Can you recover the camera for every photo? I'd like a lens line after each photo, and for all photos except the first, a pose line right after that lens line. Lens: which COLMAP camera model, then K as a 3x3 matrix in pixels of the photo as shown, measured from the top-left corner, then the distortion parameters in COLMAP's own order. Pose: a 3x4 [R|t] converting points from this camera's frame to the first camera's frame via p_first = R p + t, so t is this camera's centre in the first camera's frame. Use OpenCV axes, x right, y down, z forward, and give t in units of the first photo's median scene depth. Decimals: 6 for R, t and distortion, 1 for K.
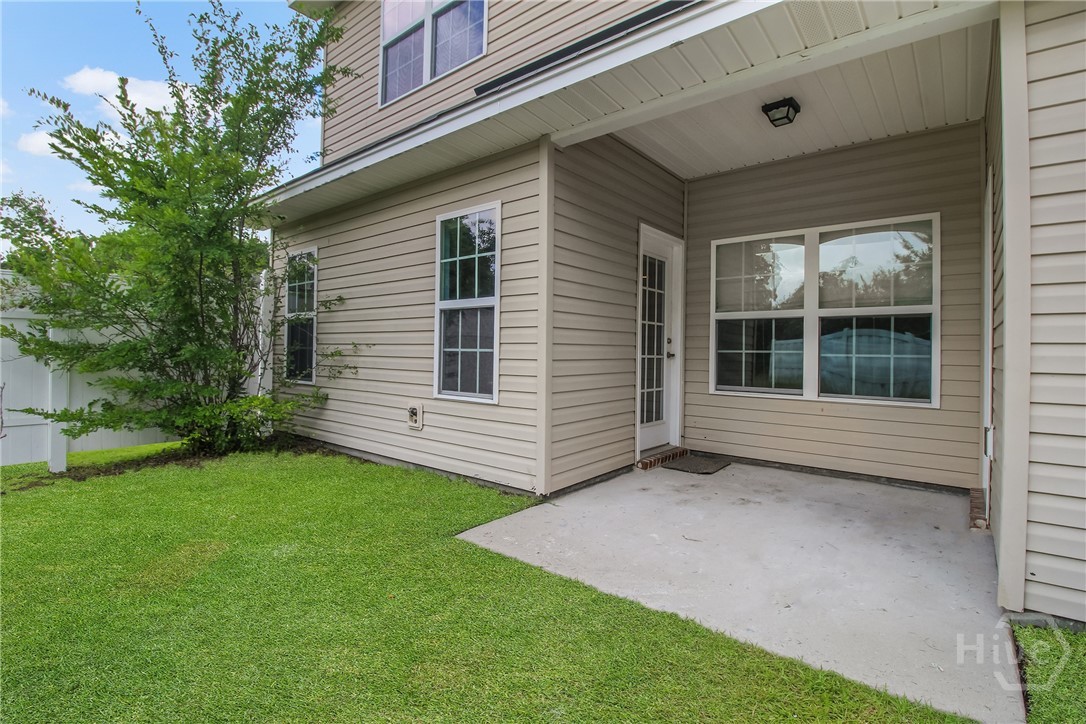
lens RADIAL K [[512.2, 0, 546.3], [0, 512.2, 349.9], [0, 0, 1]] dist [-0.003154, -0.000626]
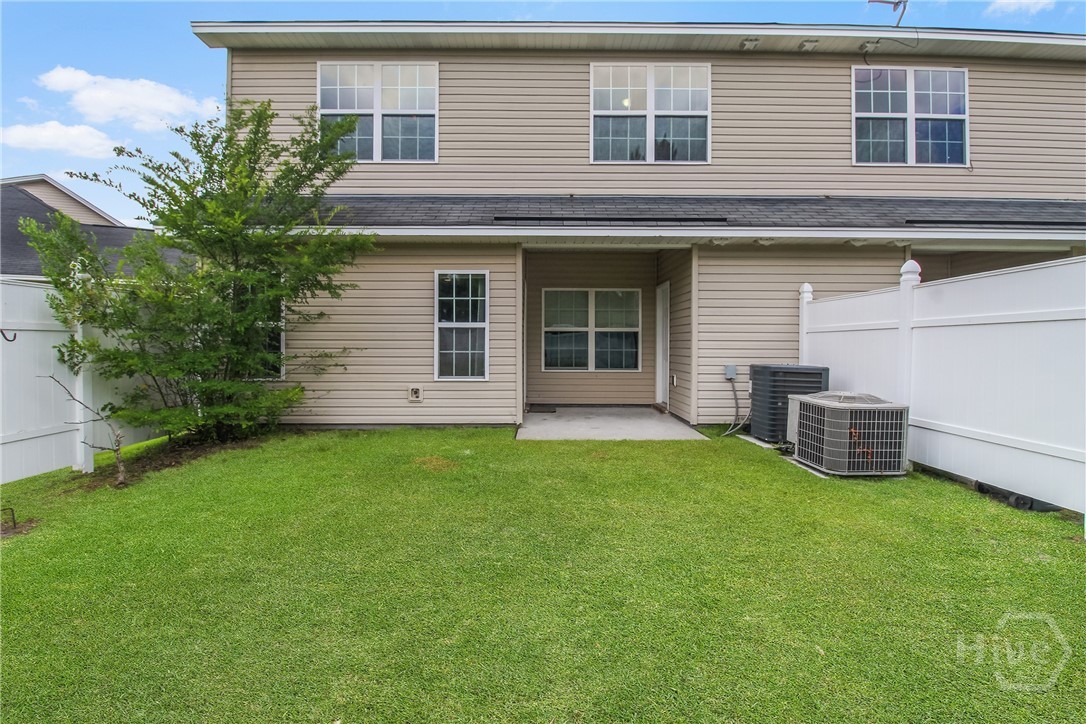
lens RADIAL K [[507.0, 0, 547.4], [0, 507.0, 346.8], [0, 0, 1]] dist [-0.013148, -0.000620]
pose [[0.769120, -0.016626, 0.638888, -0.986665], [0.005533, 0.999797, 0.019359, -0.046038], [-0.639081, -0.011354, 0.769056, -0.485696]]
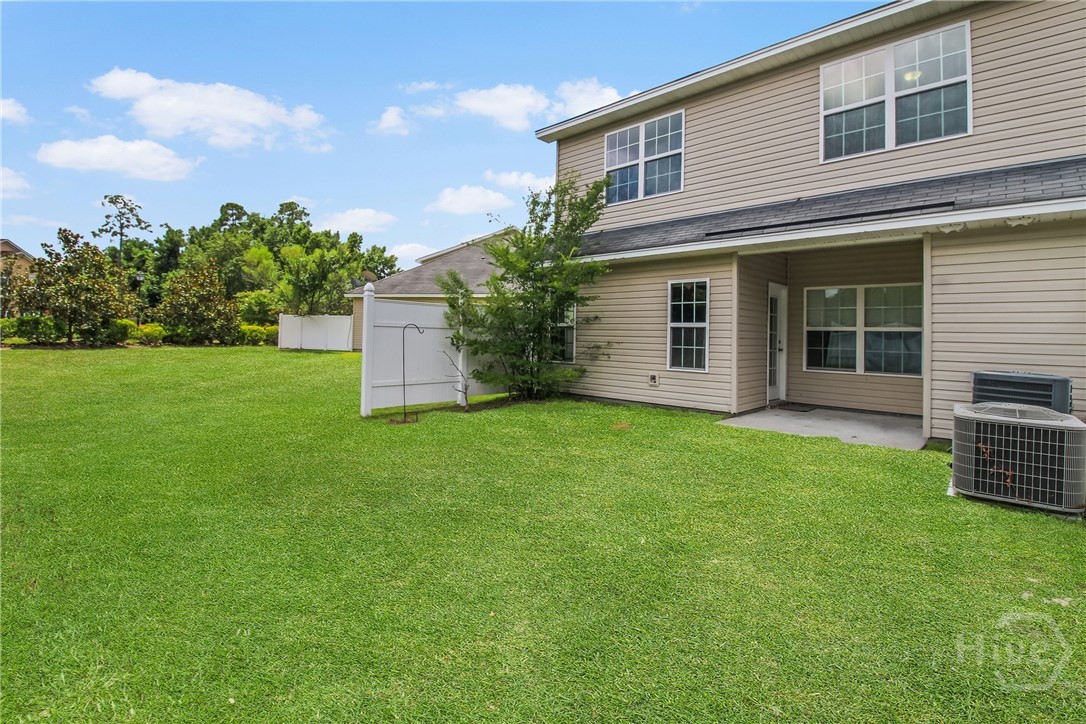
lens RADIAL K [[514.3, 0, 543.3], [0, 514.3, 323.6], [0, 0, 1]] dist [-0.020567, -0.001290]
pose [[0.996131, 0.006643, -0.087628, -0.534709], [-0.008690, 0.999698, -0.022997, -0.040751], [0.087449, 0.023670, 0.995888, -1.081764]]
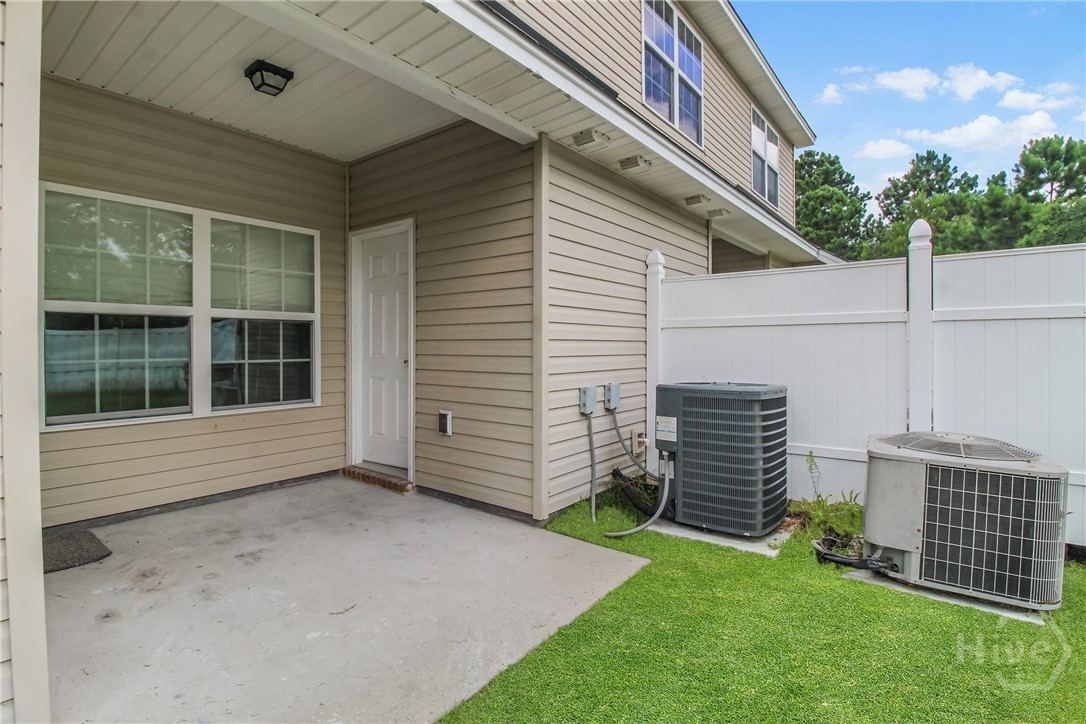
lens RADIAL K [[519.7, 0, 545.6], [0, 519.7, 347.4], [0, 0, 1]] dist [0.001218, -0.010656]
pose [[-0.023041, -0.020051, 0.999533, -0.359856], [-0.005159, 0.999788, 0.019937, -0.036843], [-0.999721, -0.004697, -0.023140, 0.494850]]
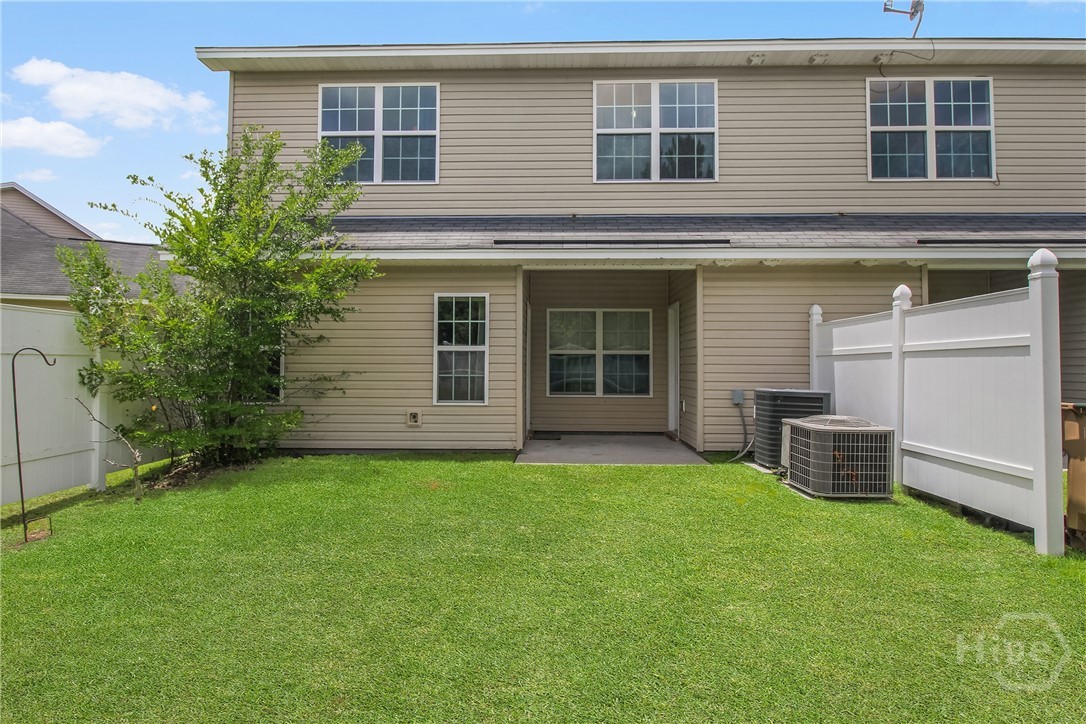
lens RADIAL K [[605.8, 0, 544.4], [0, 605.8, 343.4], [0, 0, 1]] dist [-0.003352, -0.000165]
pose [[0.793397, 0.010772, 0.608609, -1.117888], [0.005109, 0.999690, -0.024354, -0.053870], [-0.608683, 0.022432, 0.793096, -0.742415]]
